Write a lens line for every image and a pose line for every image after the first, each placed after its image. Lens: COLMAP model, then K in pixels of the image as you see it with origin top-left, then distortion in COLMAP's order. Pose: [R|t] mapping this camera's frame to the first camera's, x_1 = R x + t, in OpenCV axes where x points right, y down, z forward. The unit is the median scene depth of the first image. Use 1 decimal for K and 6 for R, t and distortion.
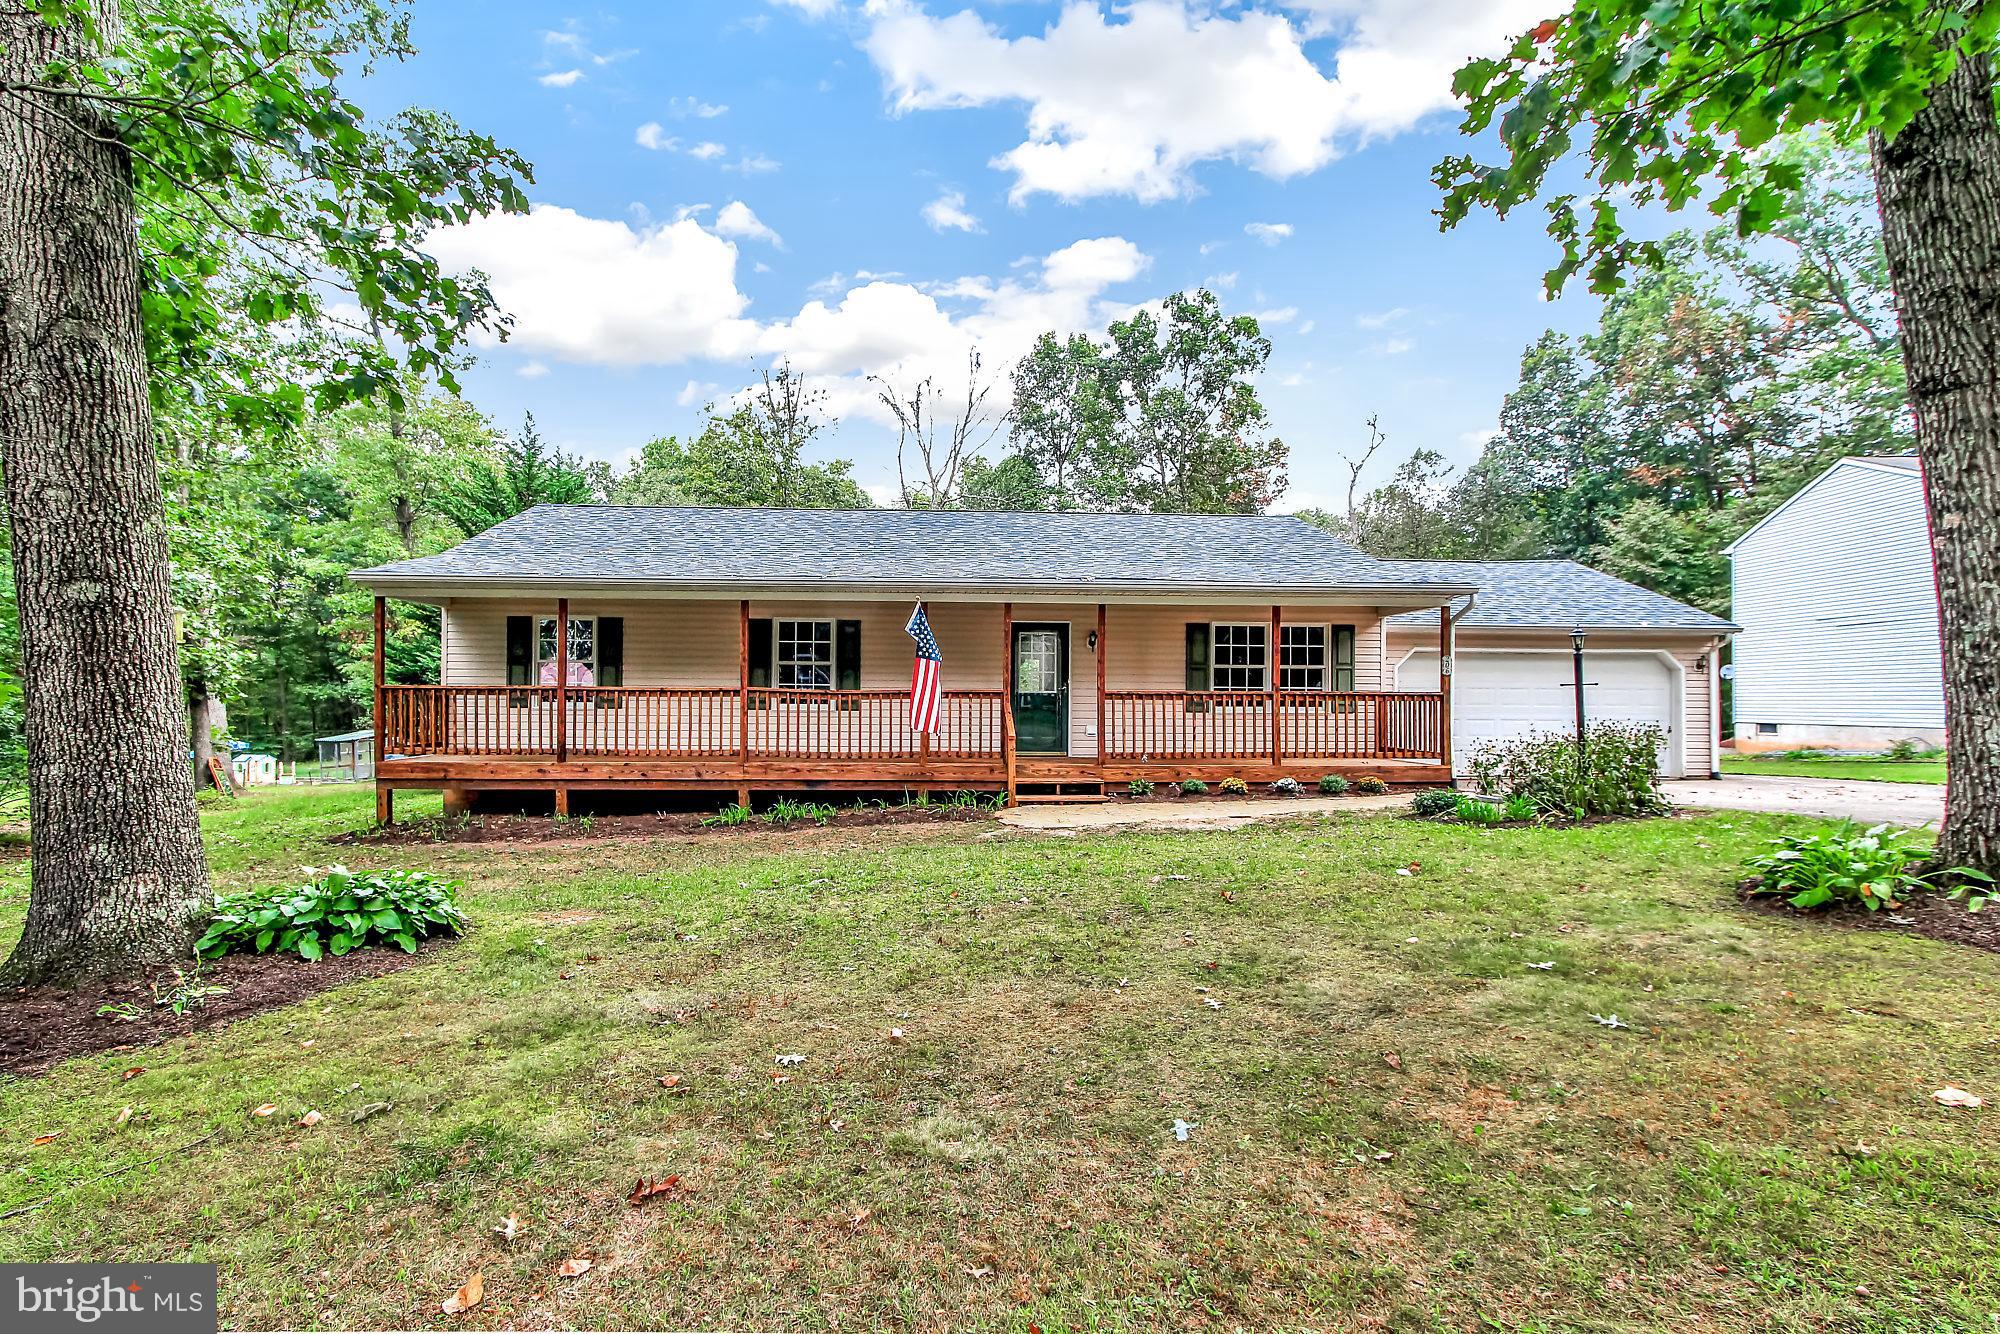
lens RADIAL K [[958.1, 0, 1001.4], [0, 958.1, 654.4], [0, 0, 1]] dist [0.000116, 0.000078]
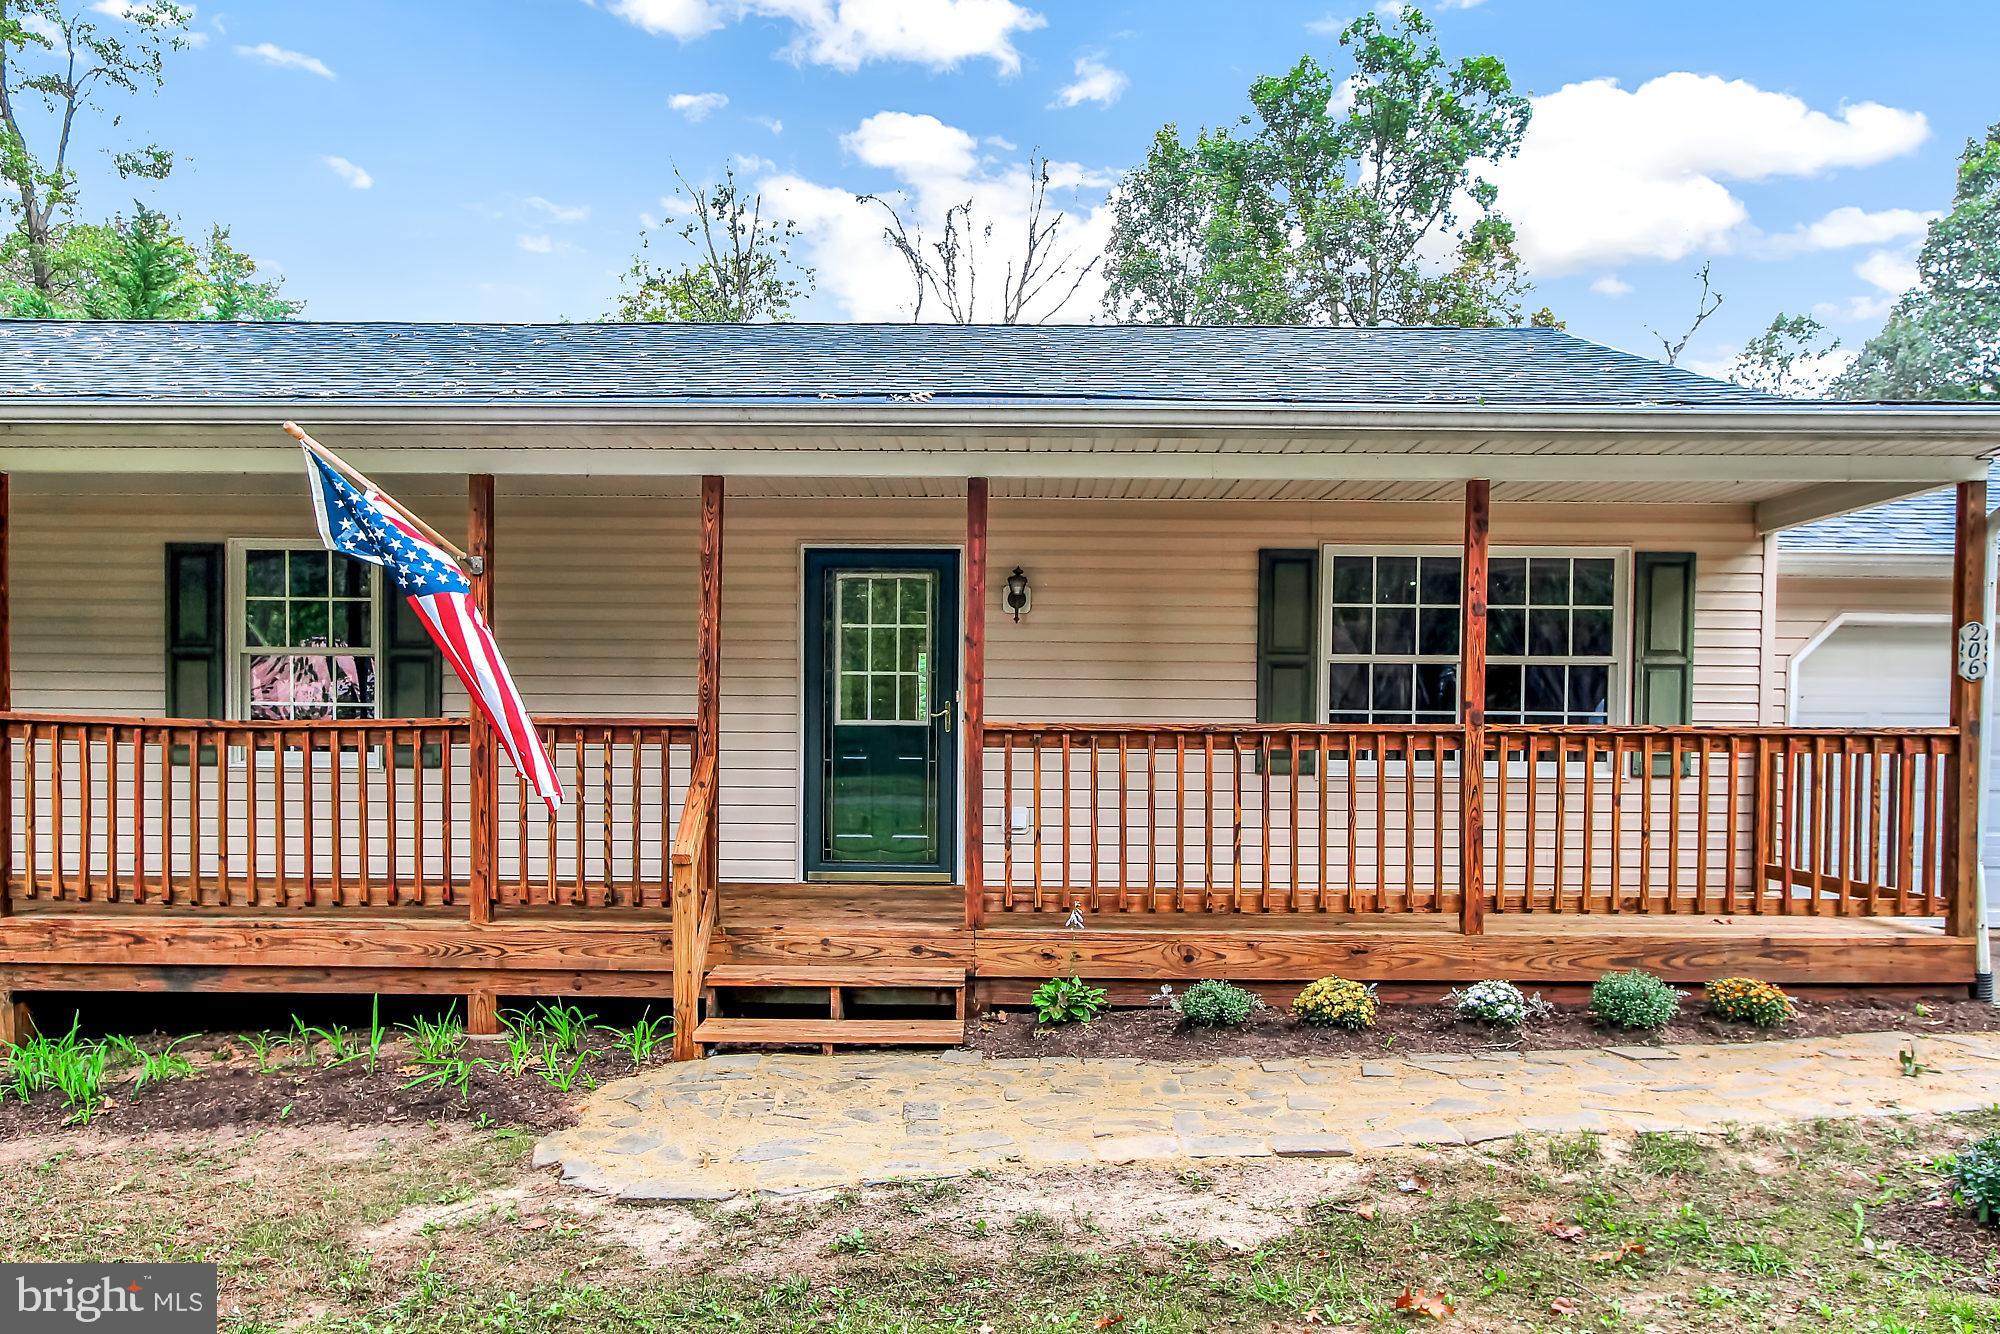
lens RADIAL K [[1440.2, 0, 1036.3], [0, 1440.2, 732.4], [0, 0, 1]] dist [-0.000568, -0.007468]
pose [[0.998397, 0.002368, -0.056552, 0.135340], [0.000640, 0.998589, 0.053105, 0.011162], [0.056598, -0.053056, 0.996986, 0.400526]]
